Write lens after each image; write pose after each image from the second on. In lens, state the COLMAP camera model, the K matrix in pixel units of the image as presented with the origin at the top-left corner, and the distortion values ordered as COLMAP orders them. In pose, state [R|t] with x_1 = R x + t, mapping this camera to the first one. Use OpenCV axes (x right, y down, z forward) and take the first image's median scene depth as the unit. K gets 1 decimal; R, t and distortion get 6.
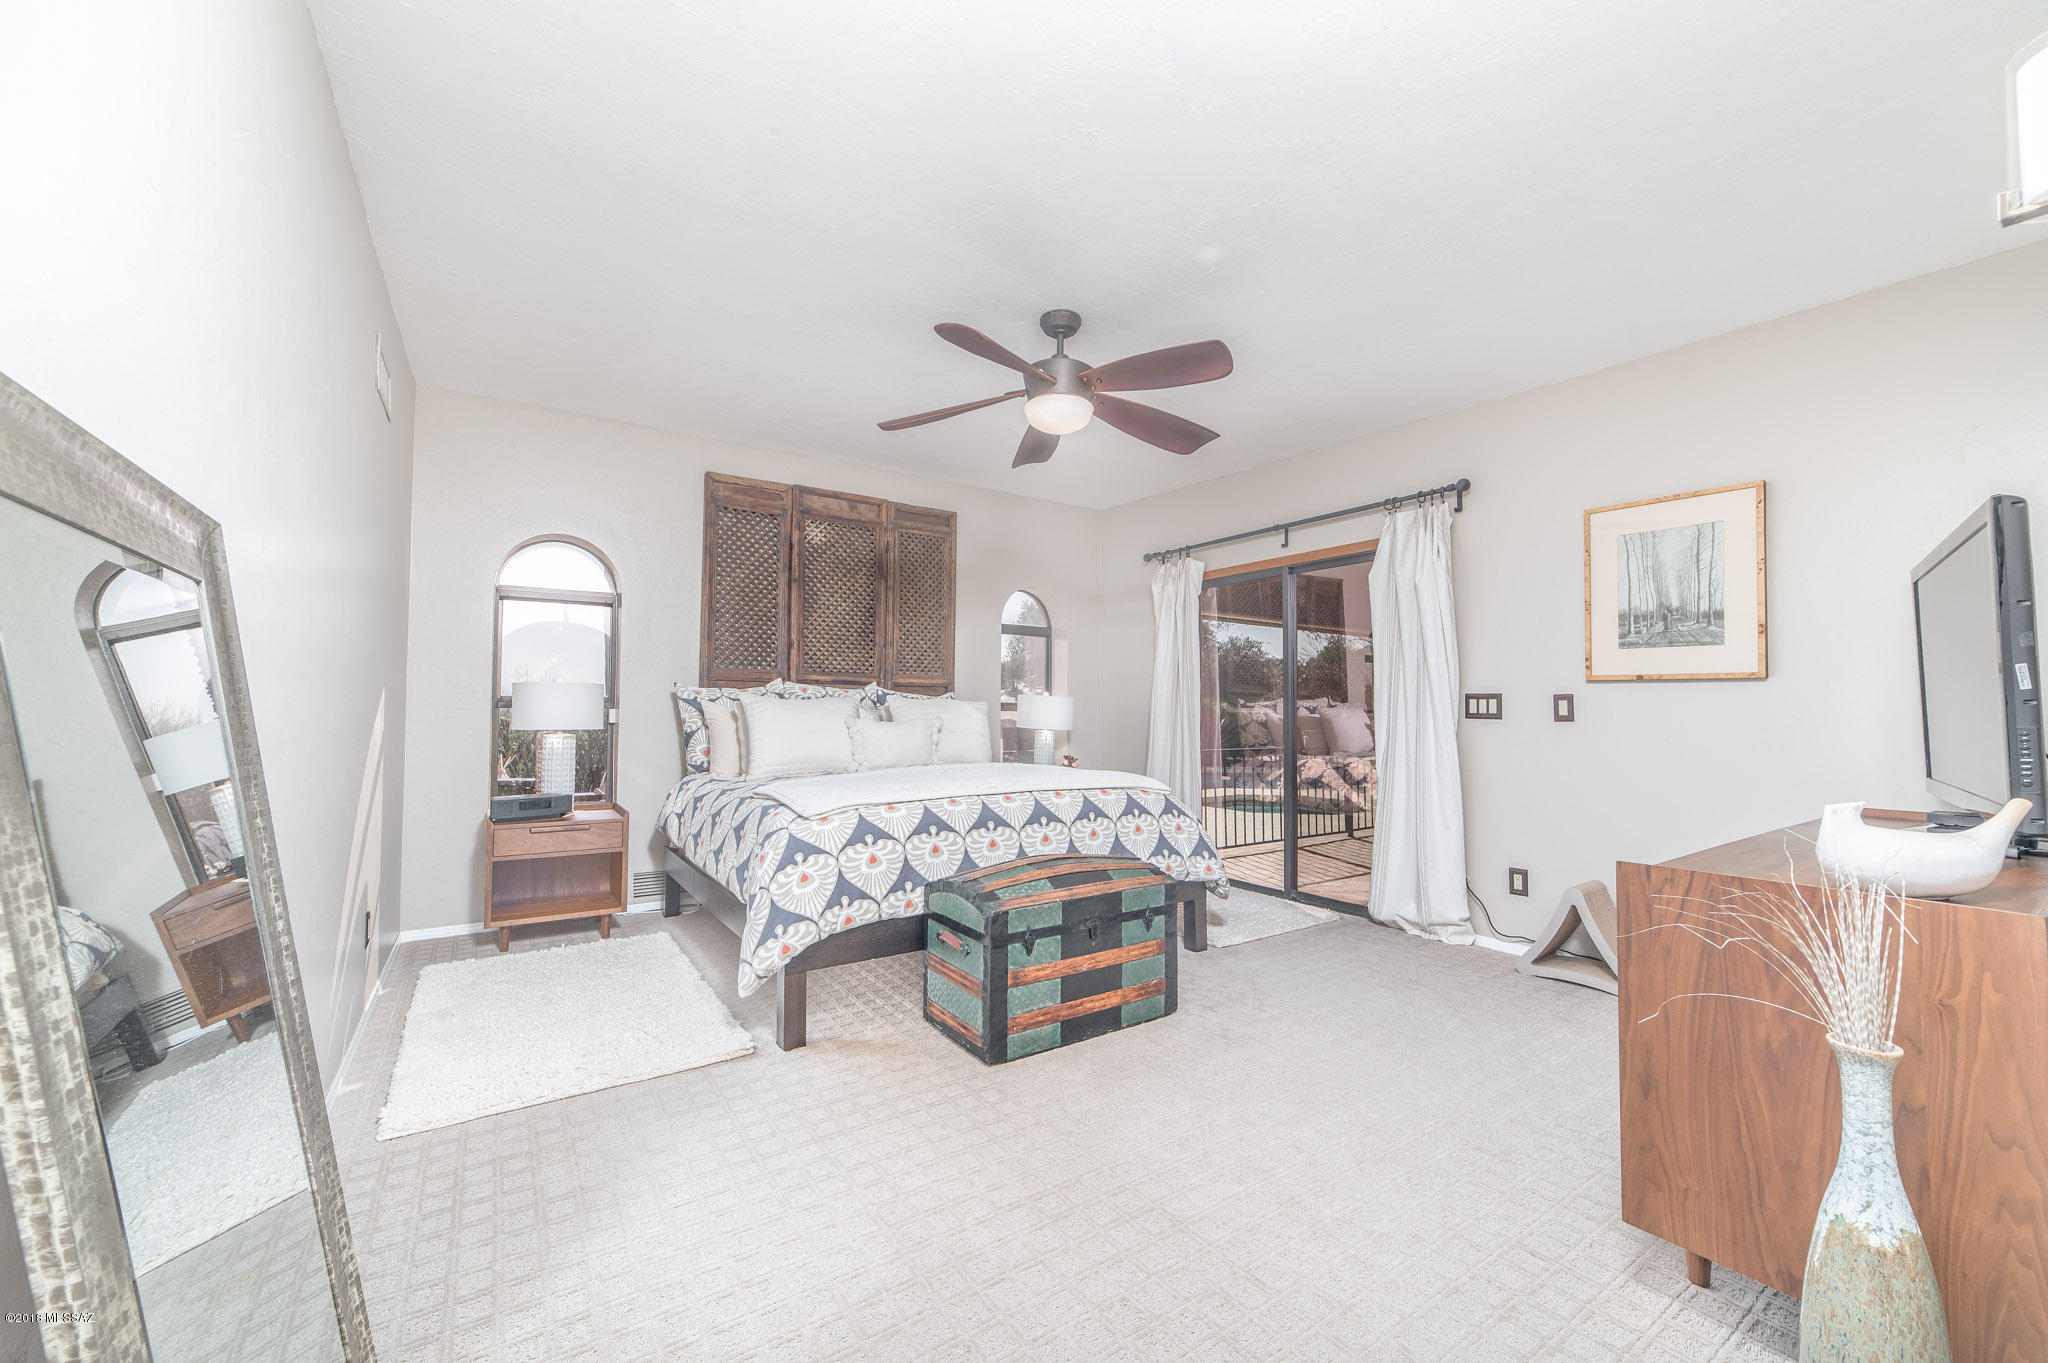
lens RADIAL K [[781.8, 0, 1022.9], [0, 781.8, 679.7], [0, 0, 1]] dist [-0.013888, 0.000353]
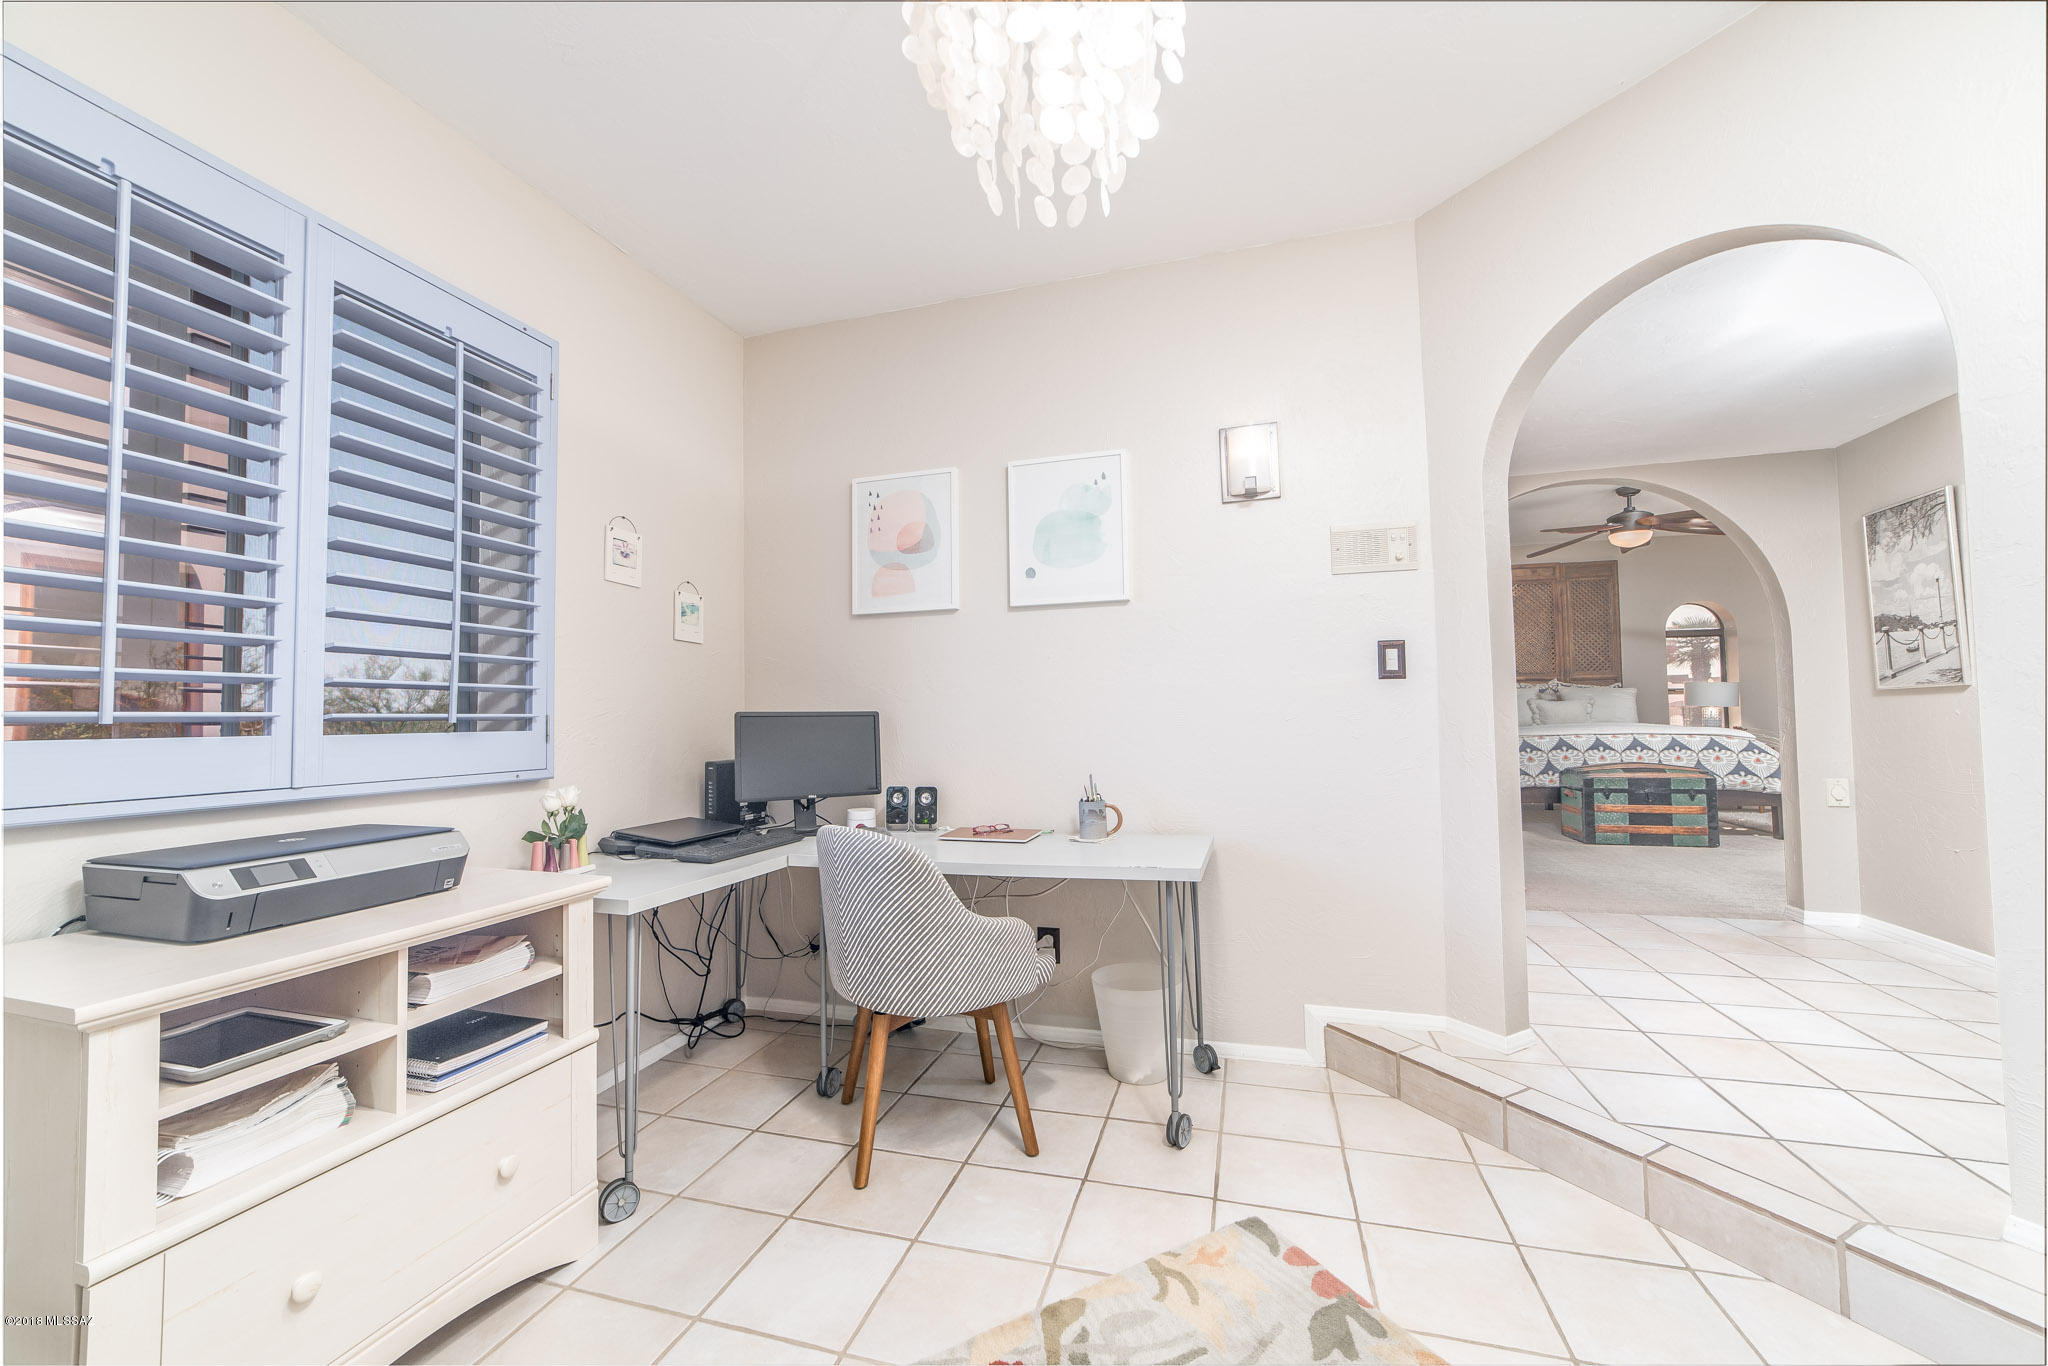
lens RADIAL K [[781.8, 0, 1022.9], [0, 781.8, 681.2], [0, 0, 1]] dist [-0.013888, 0.000353]
pose [[0.633756, -0.049626, -0.771939, 0.612674], [0.049040, 0.998510, -0.023930, -0.012792], [0.771977, -0.022690, 0.635245, -1.529578]]
